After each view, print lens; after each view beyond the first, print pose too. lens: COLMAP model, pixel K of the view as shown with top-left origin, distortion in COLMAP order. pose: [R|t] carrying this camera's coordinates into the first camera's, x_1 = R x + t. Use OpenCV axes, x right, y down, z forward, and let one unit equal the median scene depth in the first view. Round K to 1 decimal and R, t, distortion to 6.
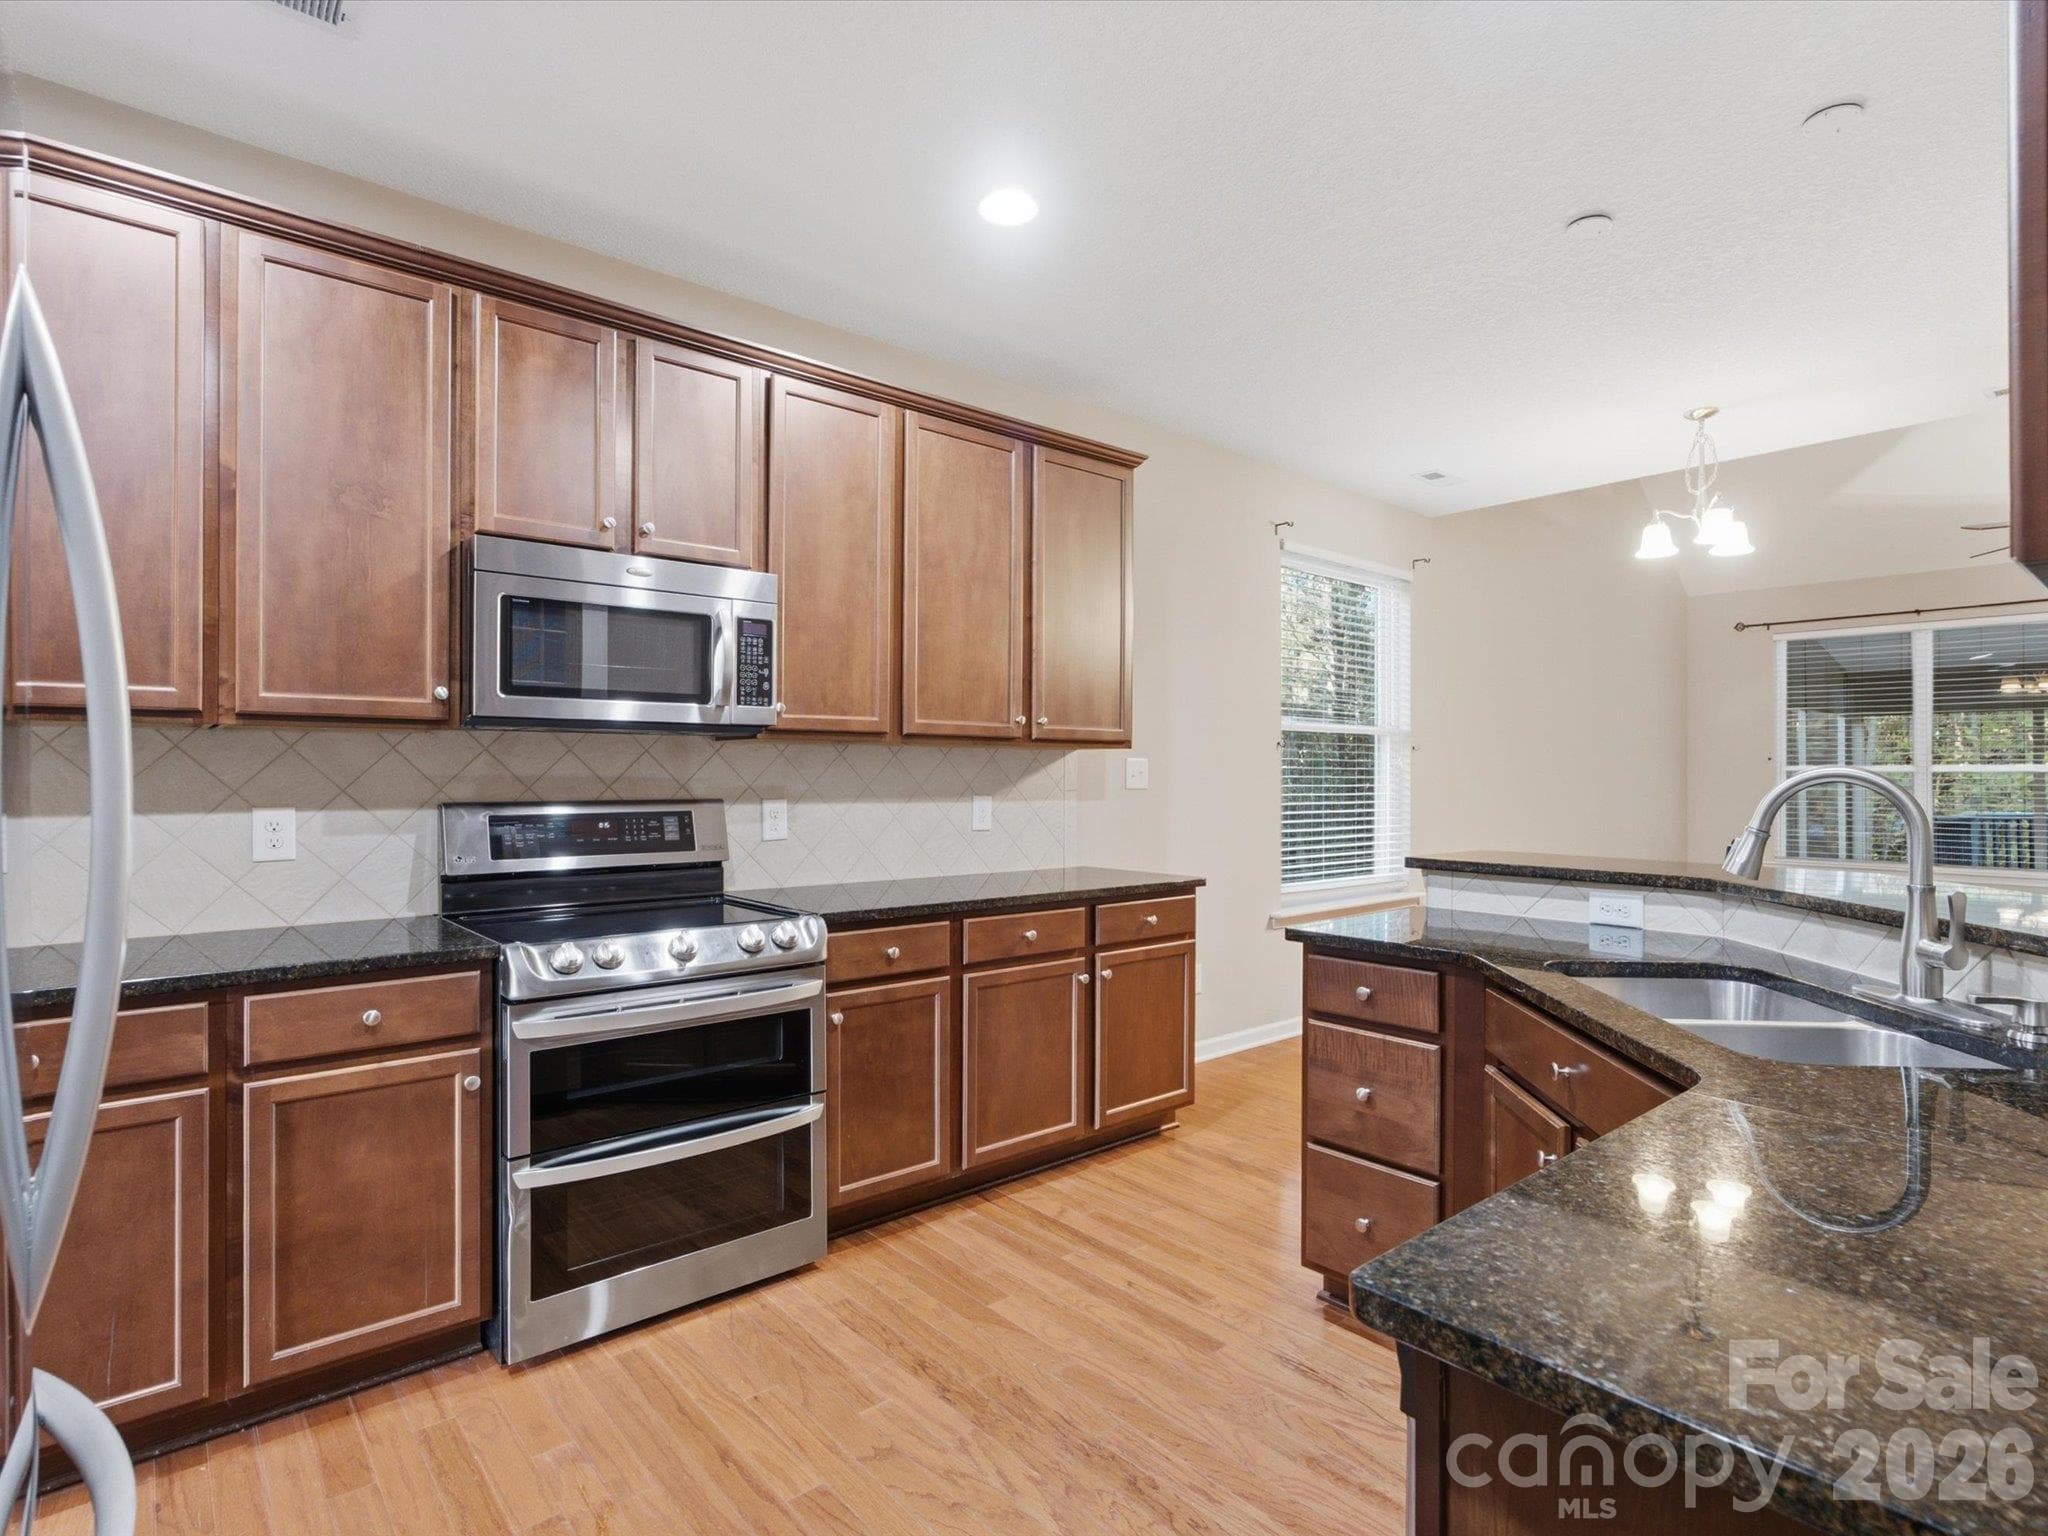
lens RADIAL K [[1063.8, 0, 1030.7], [0, 1063.8, 771.0], [0, 0, 1]] dist [-0.000402, 0.000851]
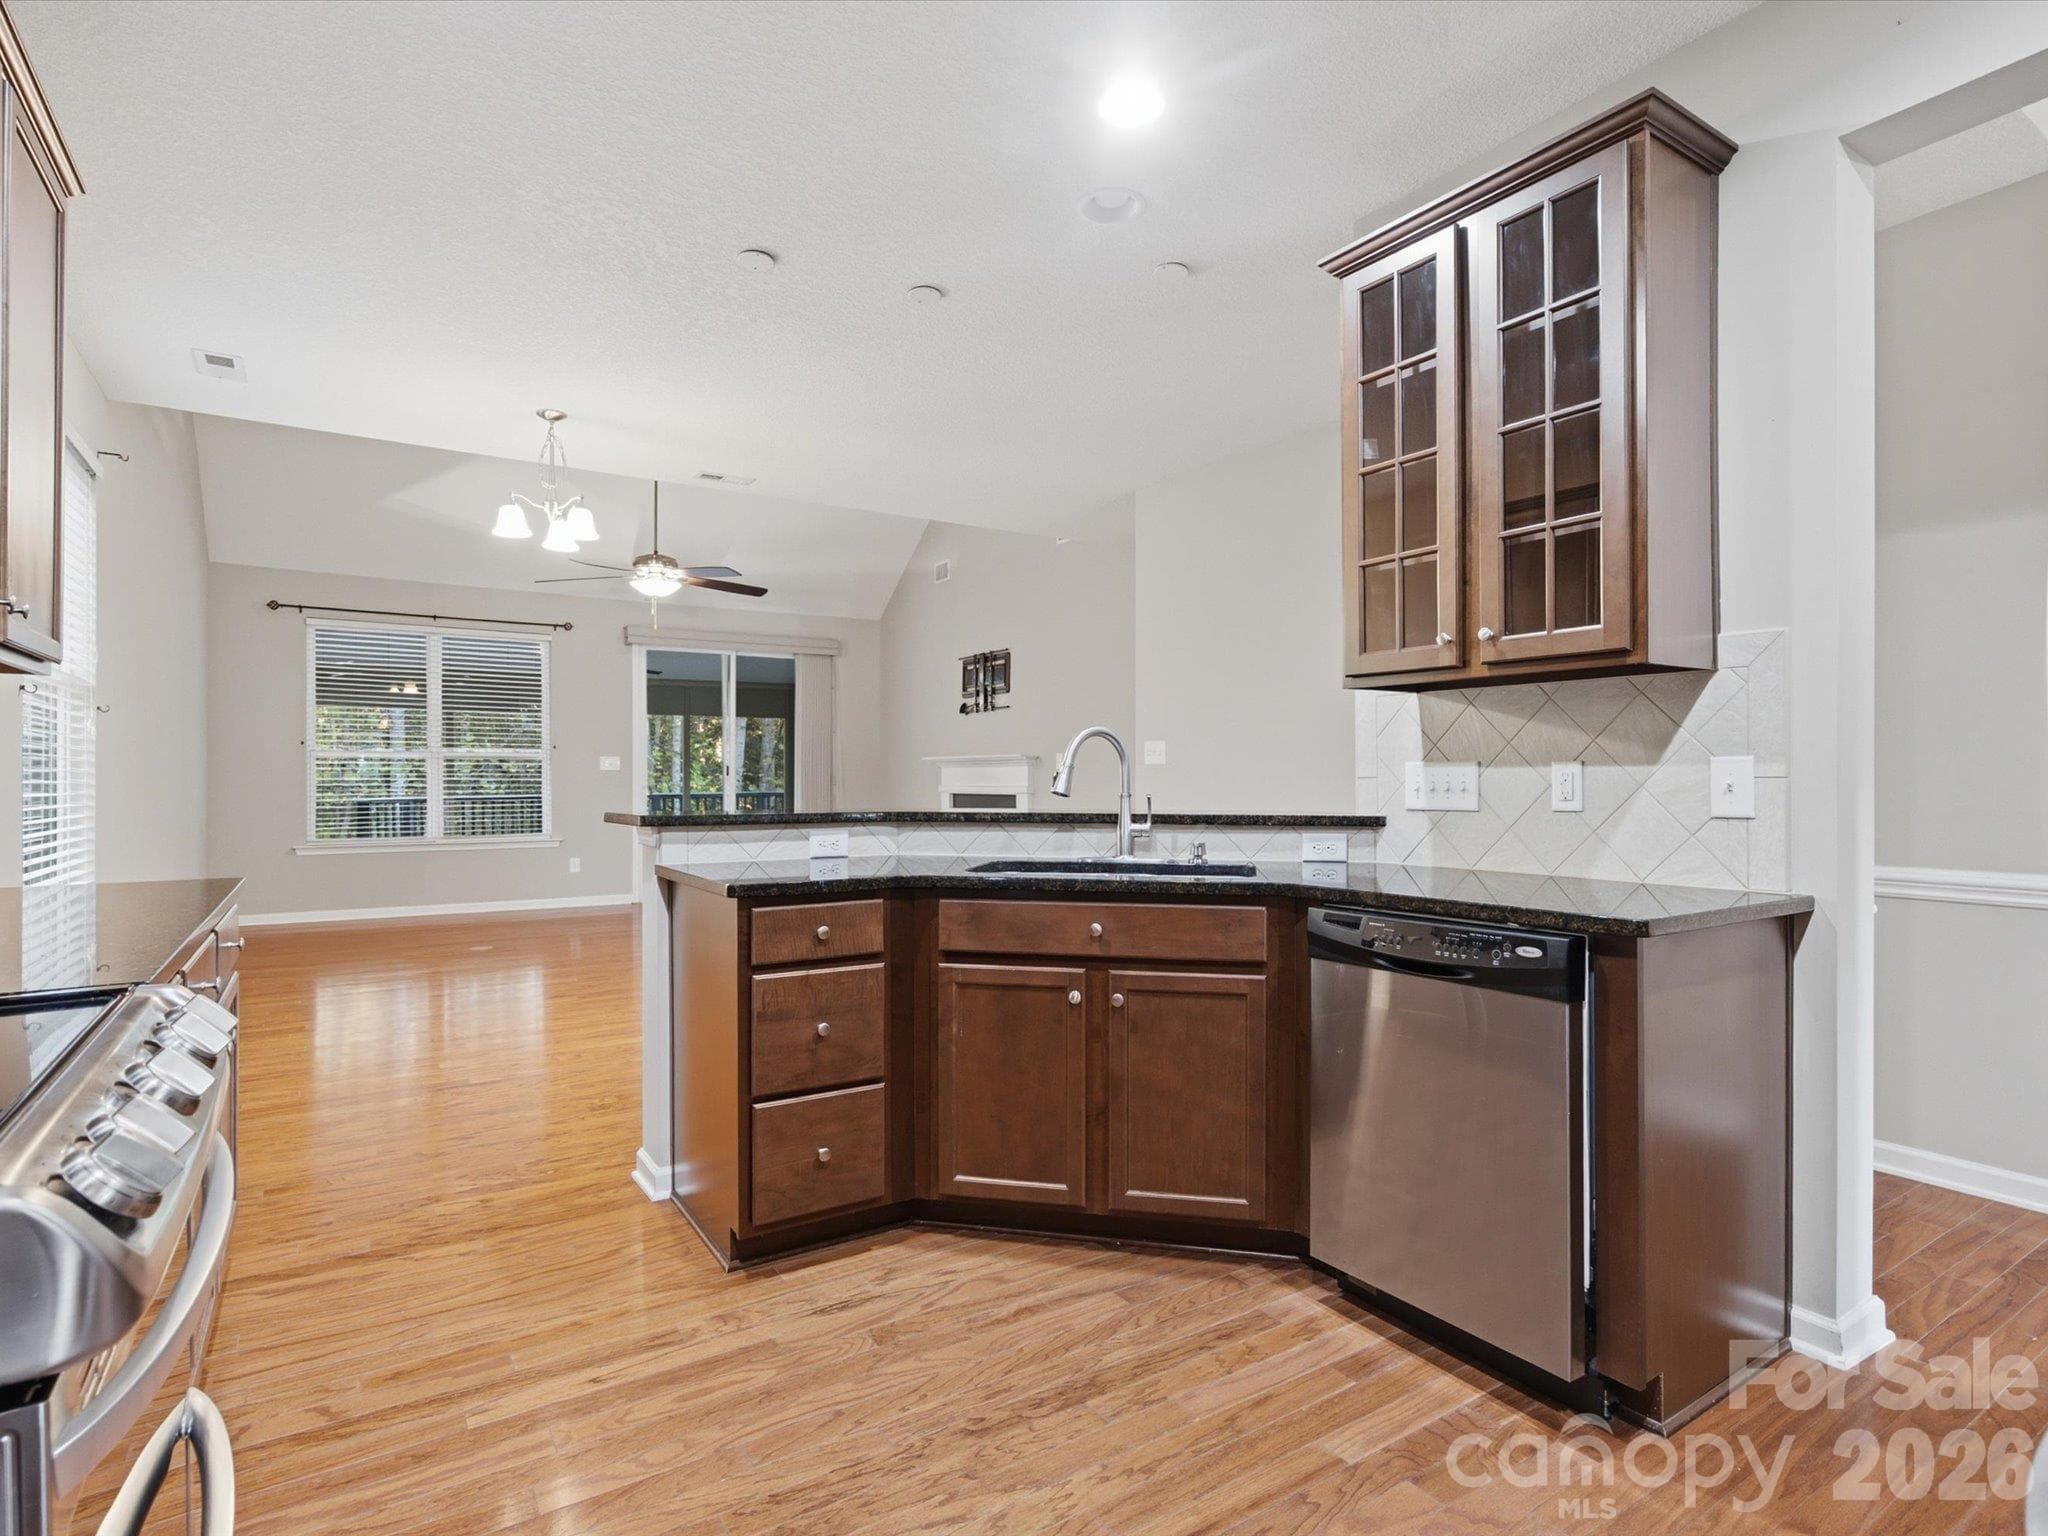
lens RADIAL K [[1063.8, 0, 1030.7], [0, 1063.8, 771.0], [0, 0, 1]] dist [-0.000402, 0.000851]
pose [[0.130760, -0.000237, 0.991414, -0.653061], [-0.000666, 1.000000, 0.000327, 0.046799], [-0.991414, -0.000703, 0.130759, 0.620234]]
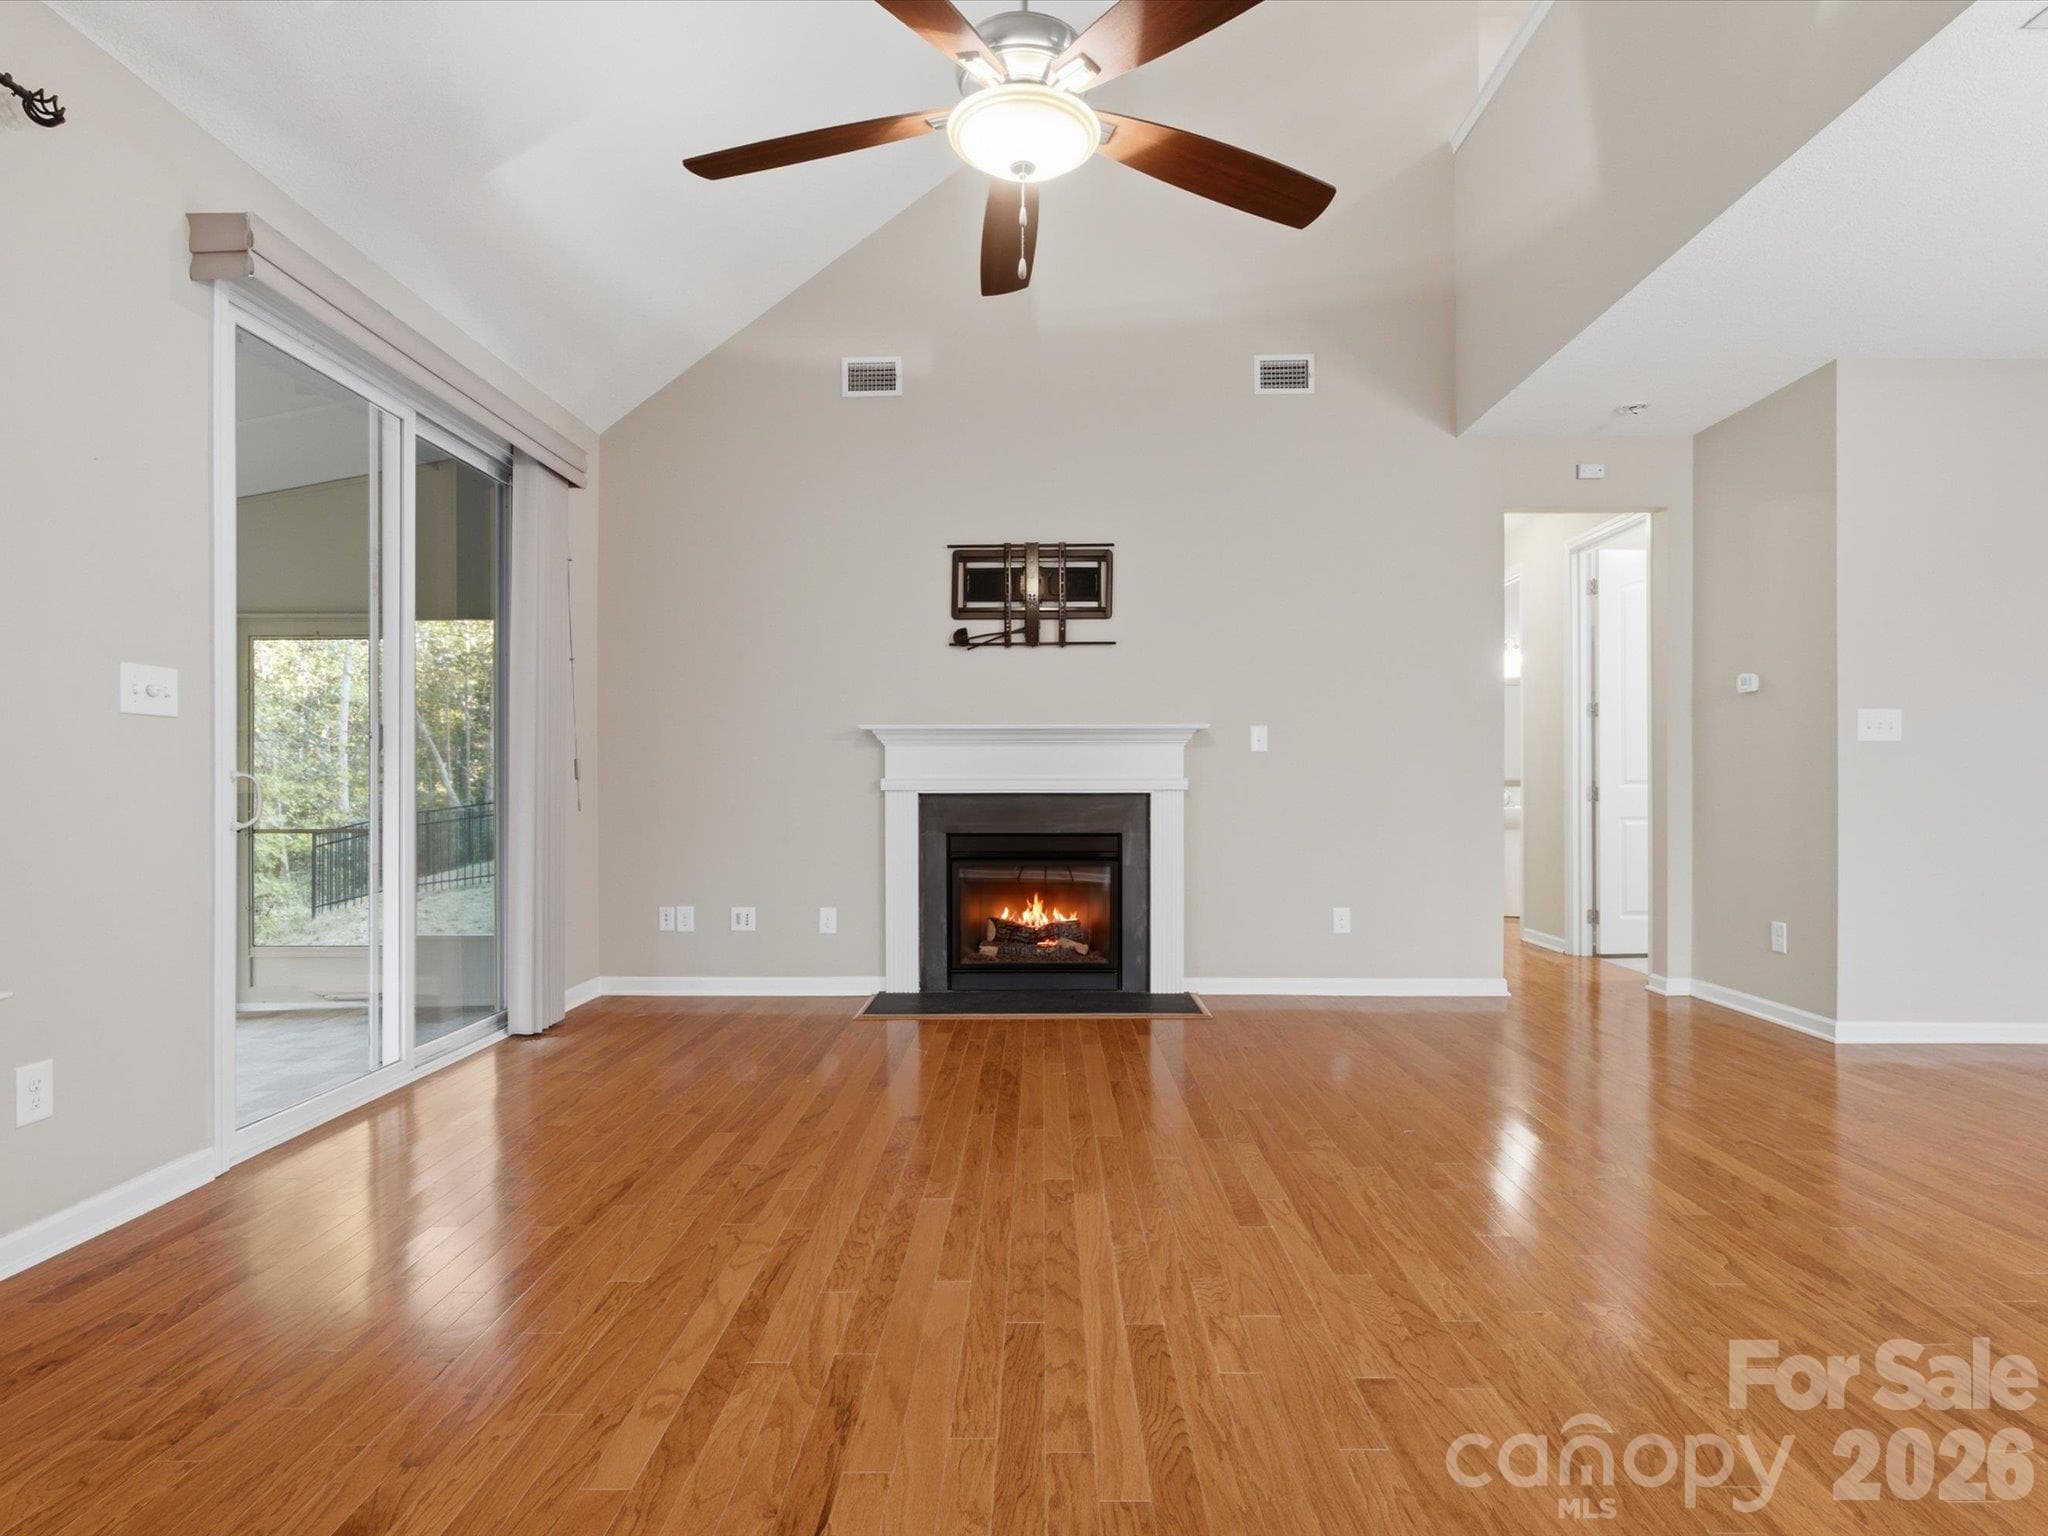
lens RADIAL K [[1062.6, 0, 1024.3], [0, 1062.6, 779.9], [0, 0, 1]] dist [-0.014595, 0.001565]
pose [[-0.751372, -0.001704, 0.659877, 1.552959], [-0.005040, 0.999982, -0.003156, 0.105508], [-0.659860, -0.005697, -0.751367, 2.758666]]
